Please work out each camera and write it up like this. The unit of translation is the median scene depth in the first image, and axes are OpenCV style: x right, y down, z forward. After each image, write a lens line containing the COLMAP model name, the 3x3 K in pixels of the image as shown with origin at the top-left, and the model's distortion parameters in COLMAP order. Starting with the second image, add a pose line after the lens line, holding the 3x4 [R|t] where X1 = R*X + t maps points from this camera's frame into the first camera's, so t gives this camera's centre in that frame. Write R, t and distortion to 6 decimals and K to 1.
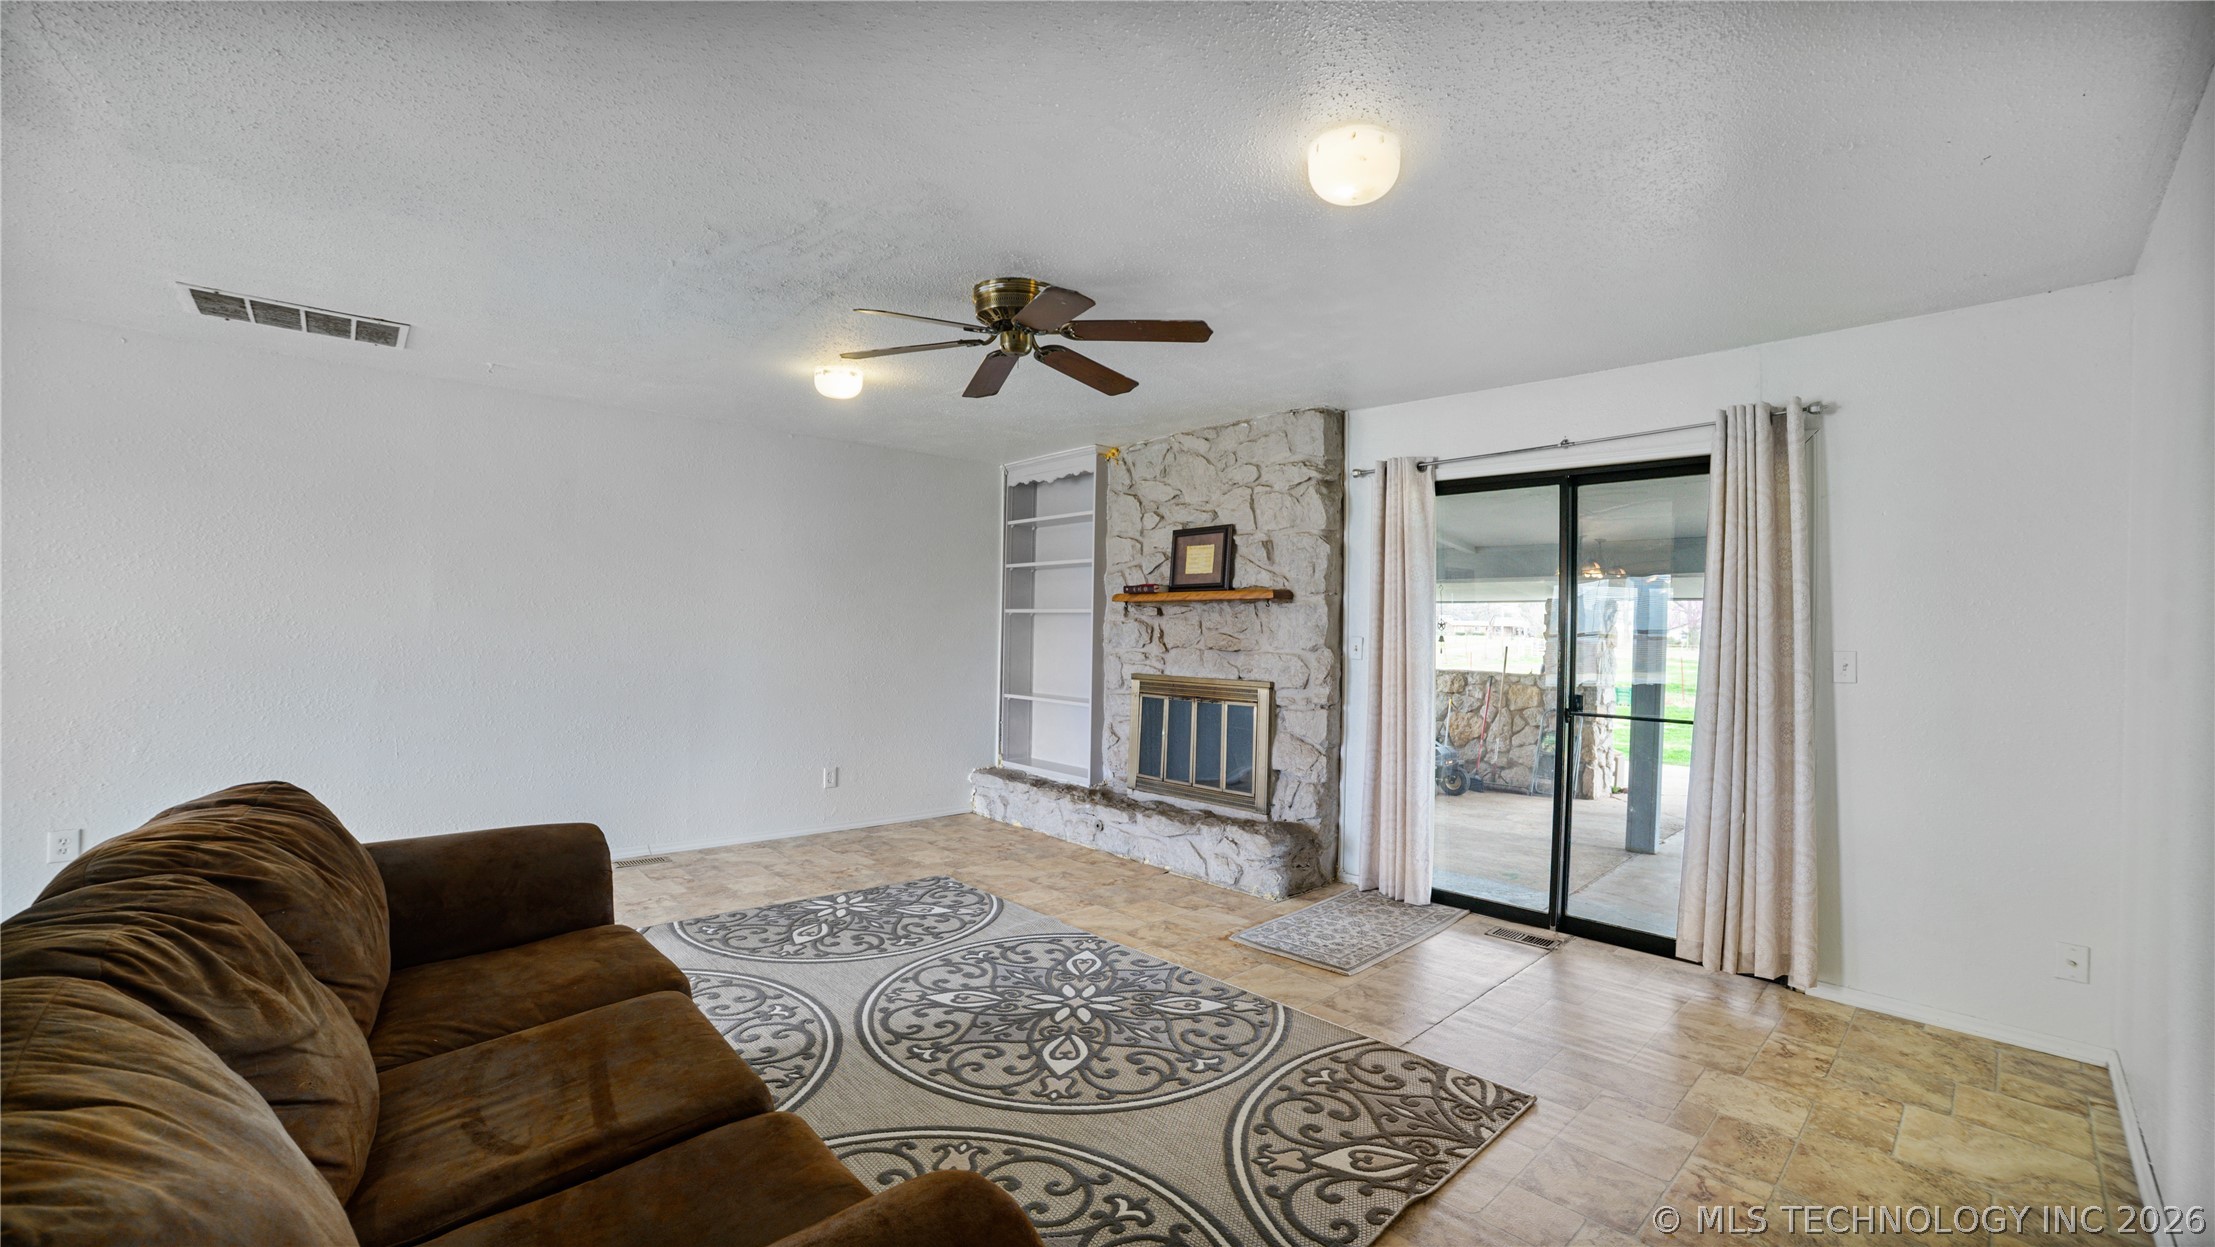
lens RADIAL K [[870.6, 0, 1107.5], [0, 870.6, 623.5], [0, 0, 1]] dist [-0.097116, 0.000106]
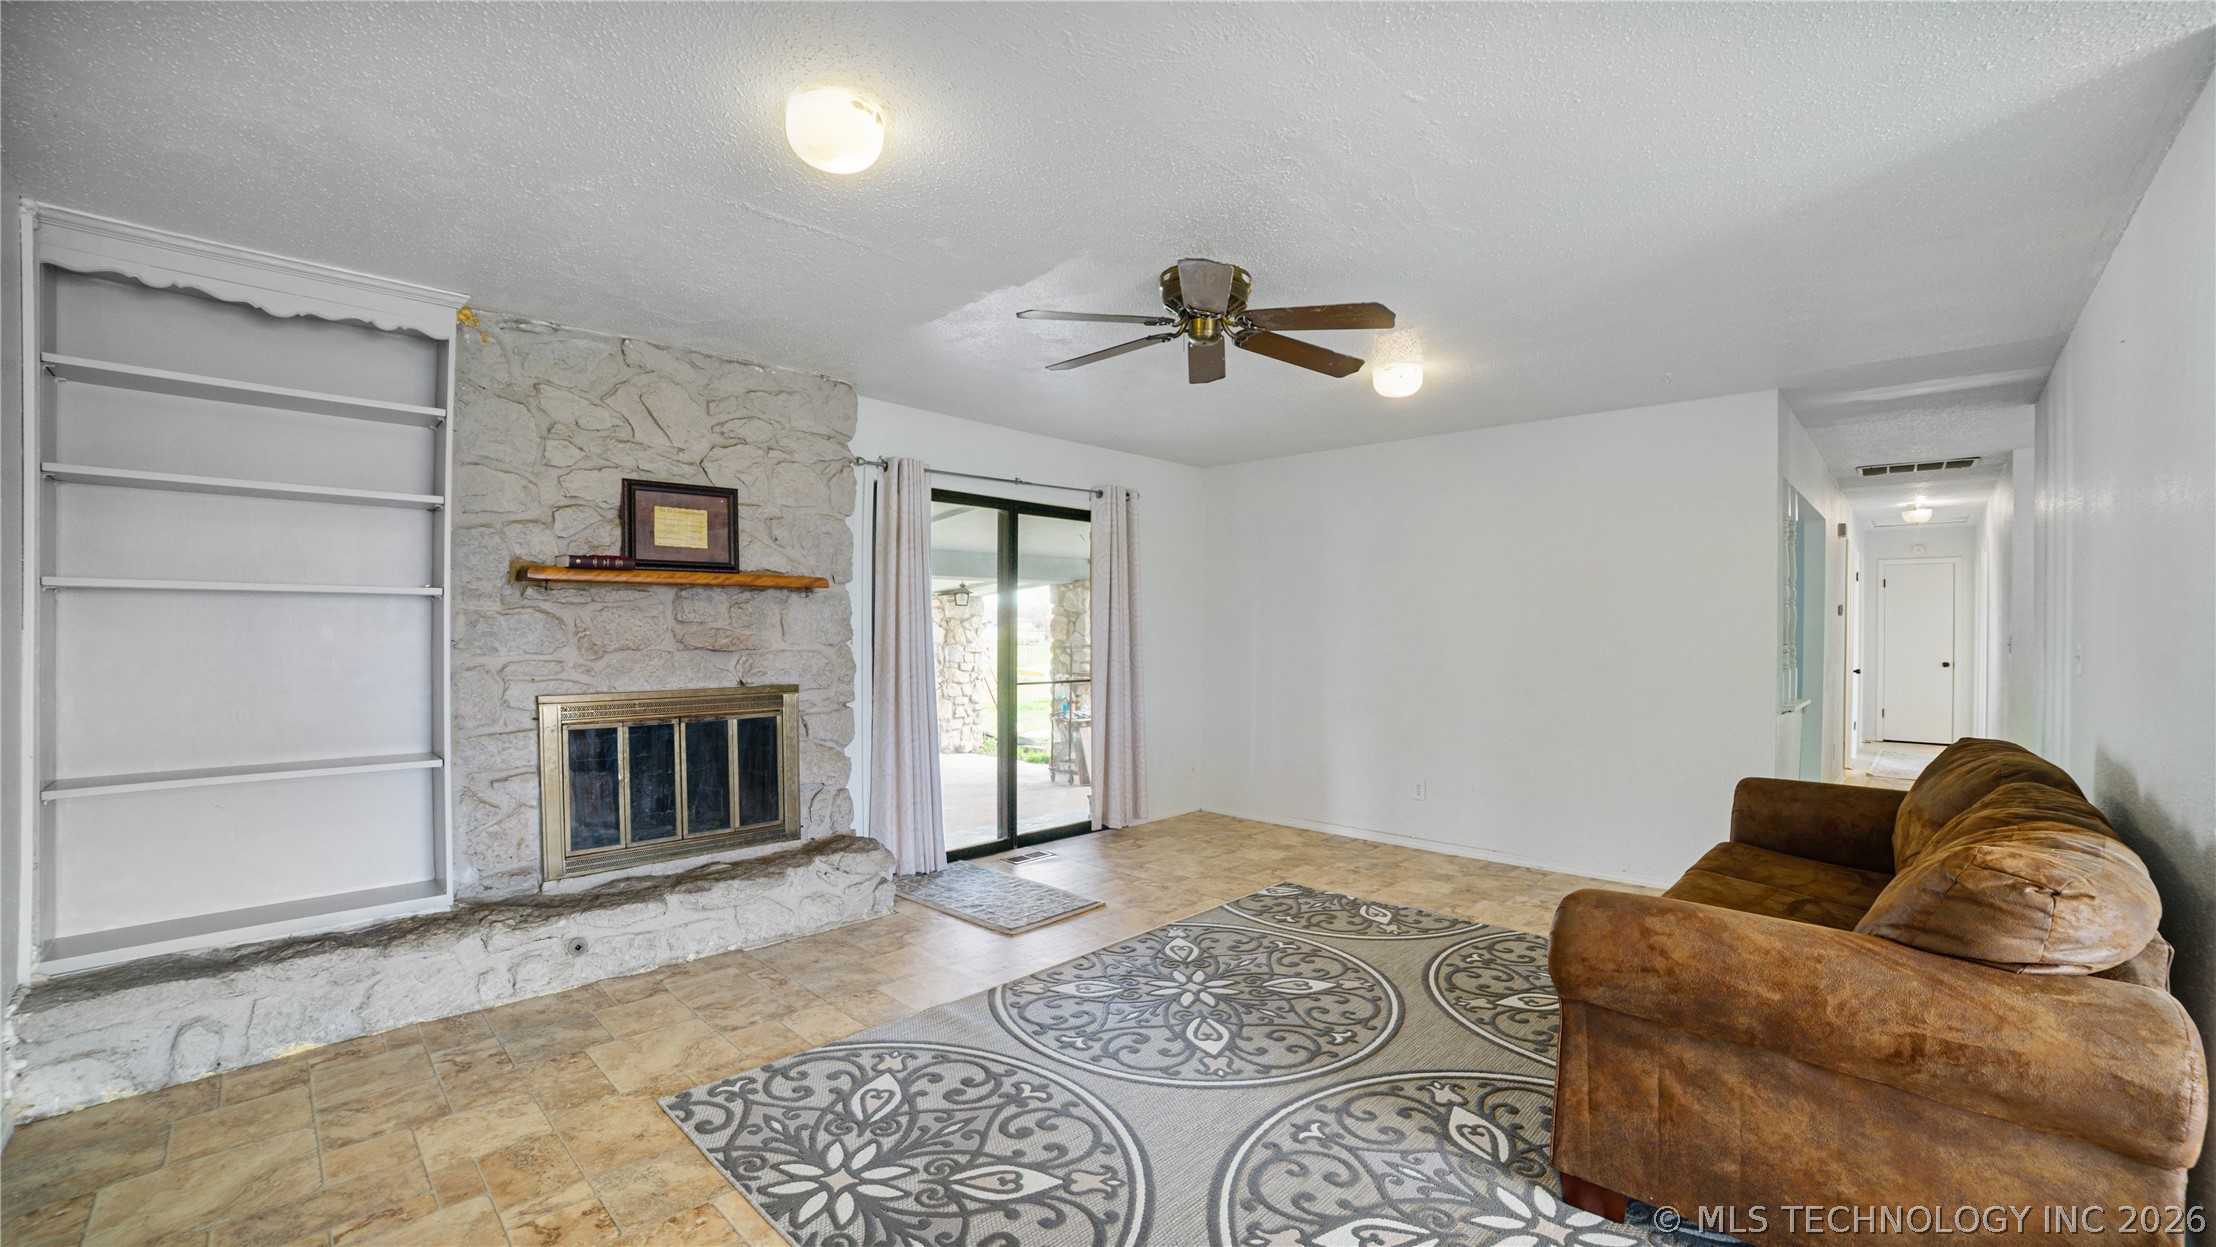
lens RADIAL K [[894.5, 0, 1108.0], [0, 894.5, 623.5], [0, 0, 1]] dist [-0.114572, 0.032393]
pose [[-0.042939, -0.015344, 0.998960, -0.759902], [-0.013056, 0.999805, 0.014796, -0.010230], [-0.998992, -0.012407, -0.043131, 0.802015]]
